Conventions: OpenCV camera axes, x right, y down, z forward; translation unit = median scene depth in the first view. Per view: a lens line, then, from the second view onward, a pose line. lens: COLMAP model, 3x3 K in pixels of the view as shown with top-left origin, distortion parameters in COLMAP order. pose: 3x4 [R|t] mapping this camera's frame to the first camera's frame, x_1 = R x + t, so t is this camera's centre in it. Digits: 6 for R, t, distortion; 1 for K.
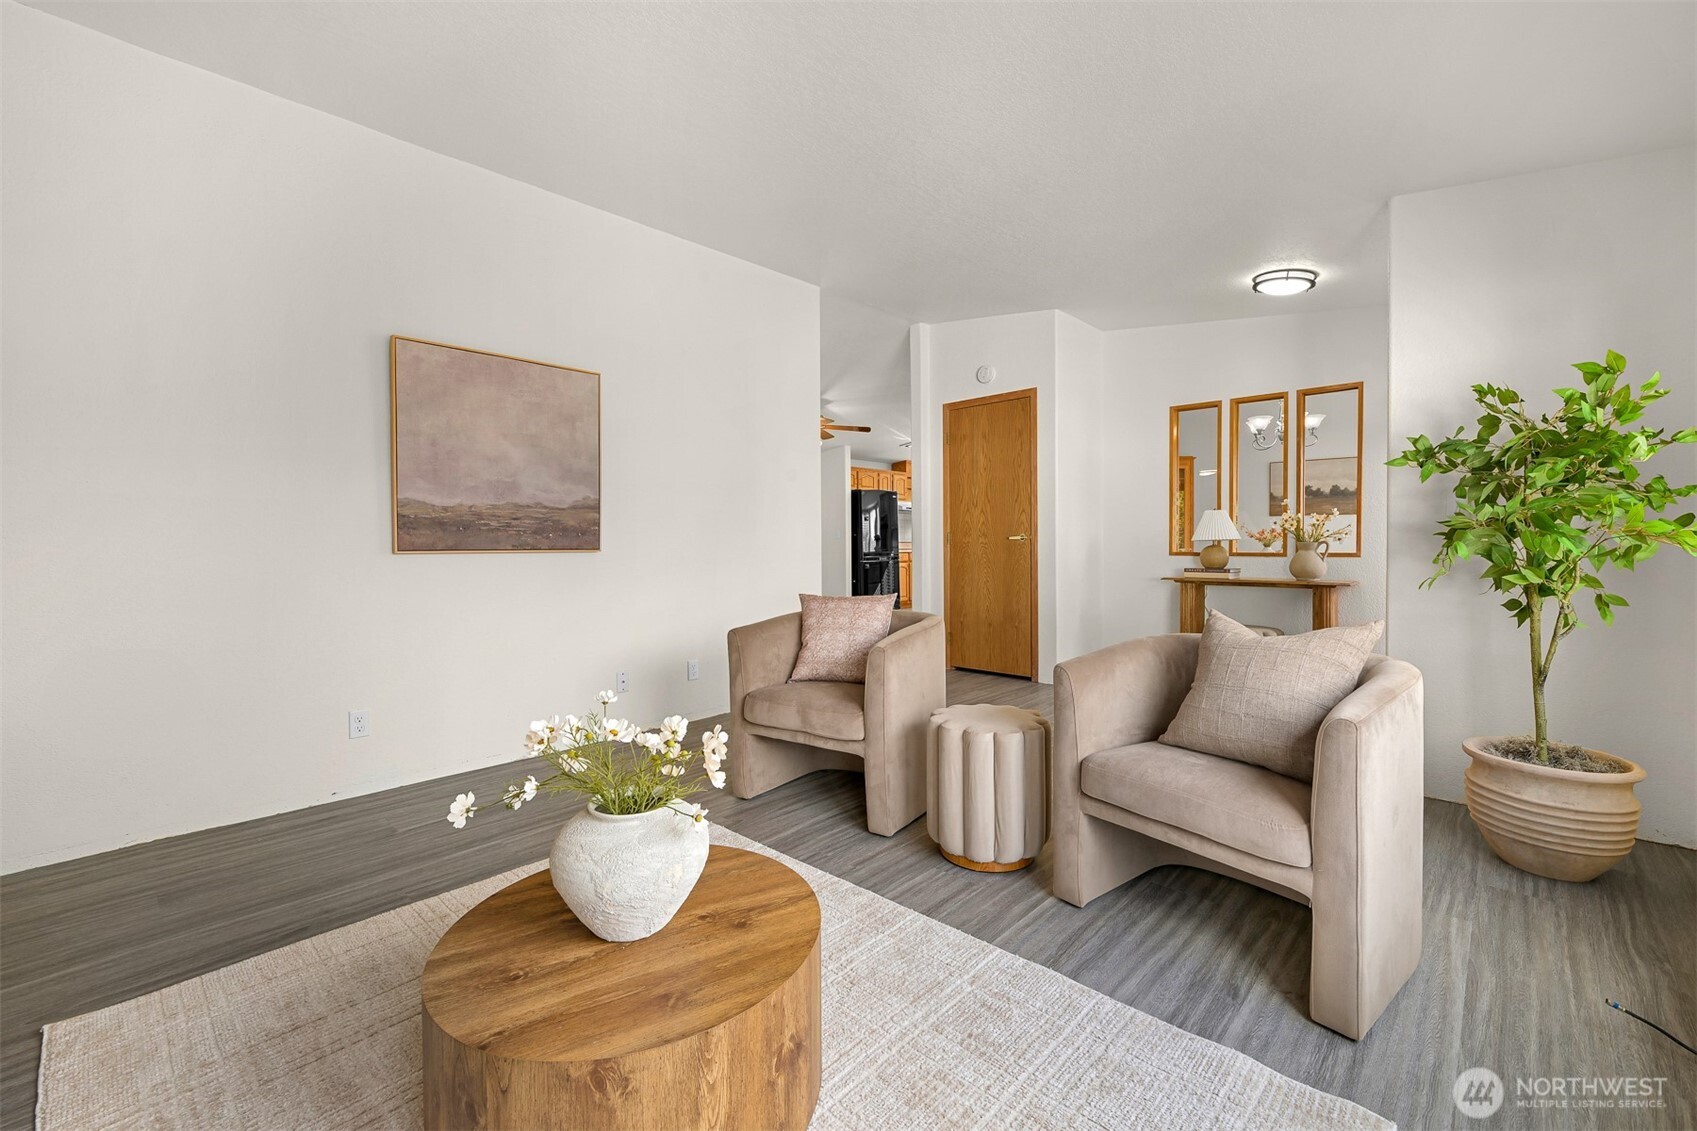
lens RADIAL K [[705.8, 0, 871.9], [0, 705.8, 553.4], [0, 0, 1]] dist [0.000754, 0.000800]
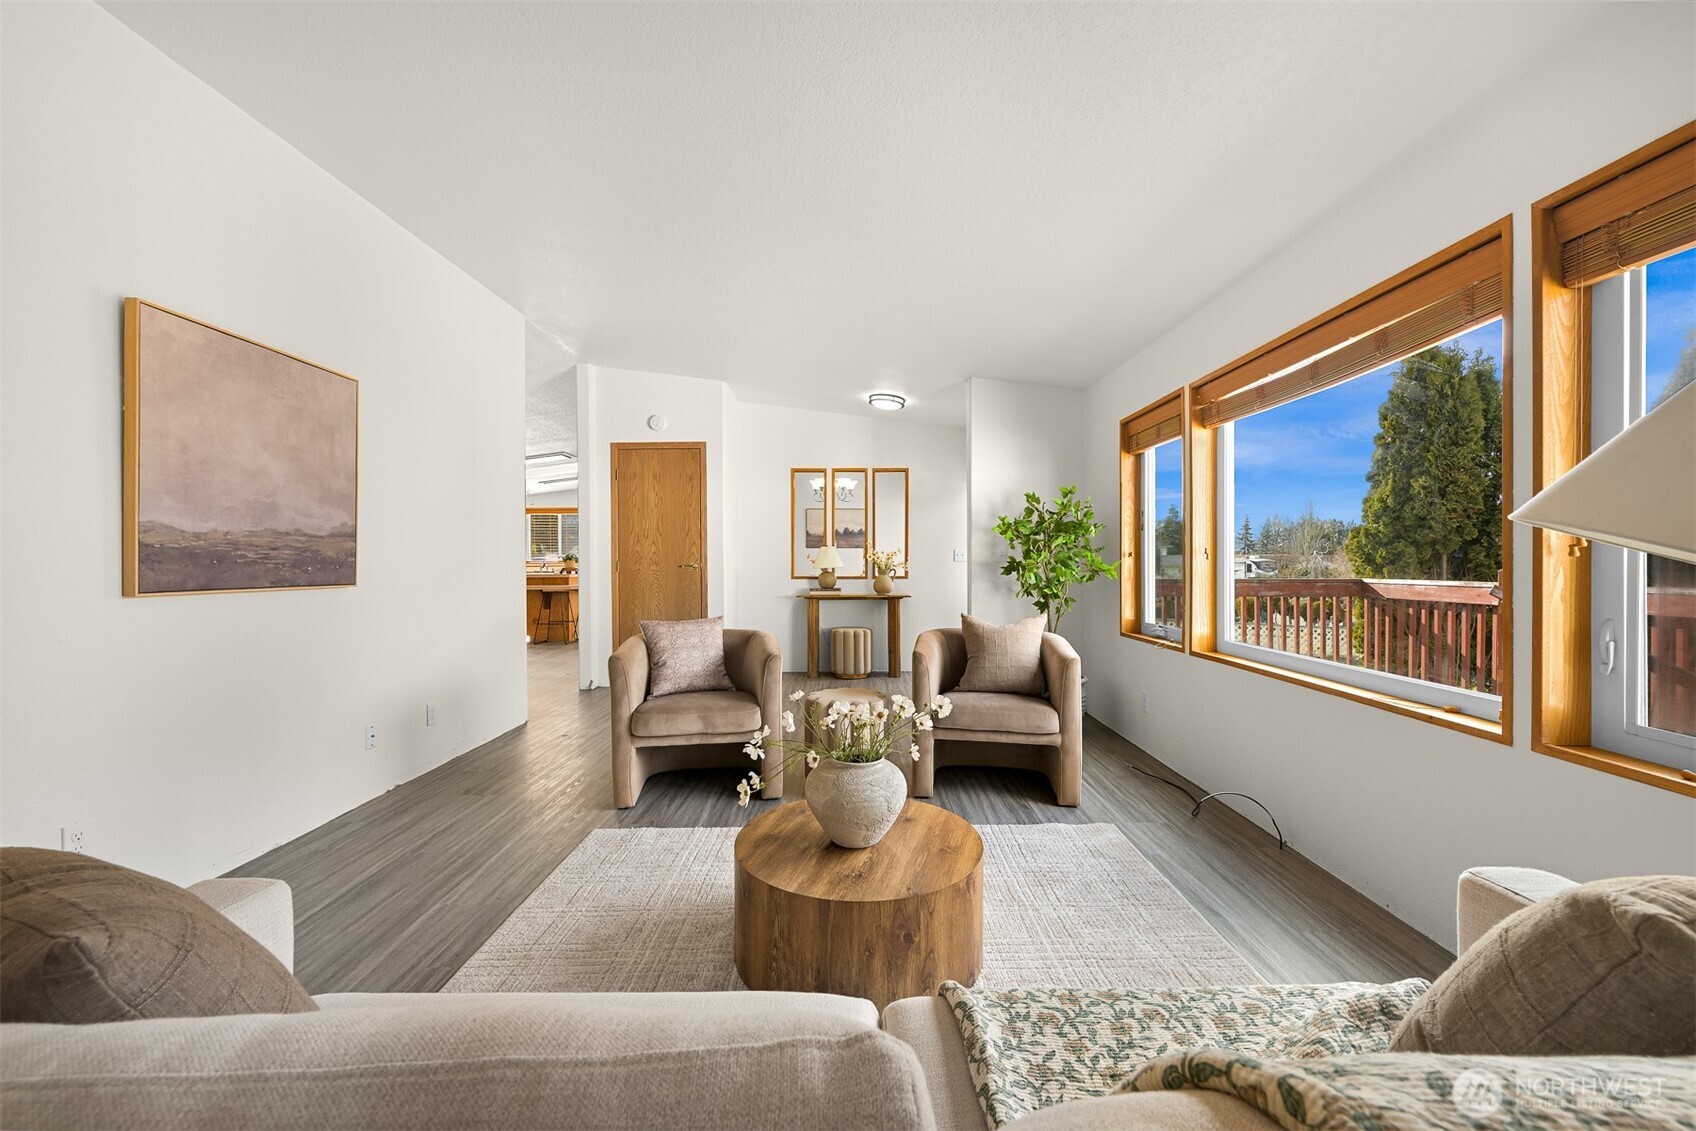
lens RADIAL K [[658.8, 0, 870.6], [0, 658.8, 565.8], [0, 0, 1]] dist [0.001618, 0.000166]
pose [[0.721049, -0.001138, 0.692883, -0.518625], [0.008679, 0.999935, -0.007389, -0.017632], [-0.692829, 0.011342, 0.721012, -0.013535]]
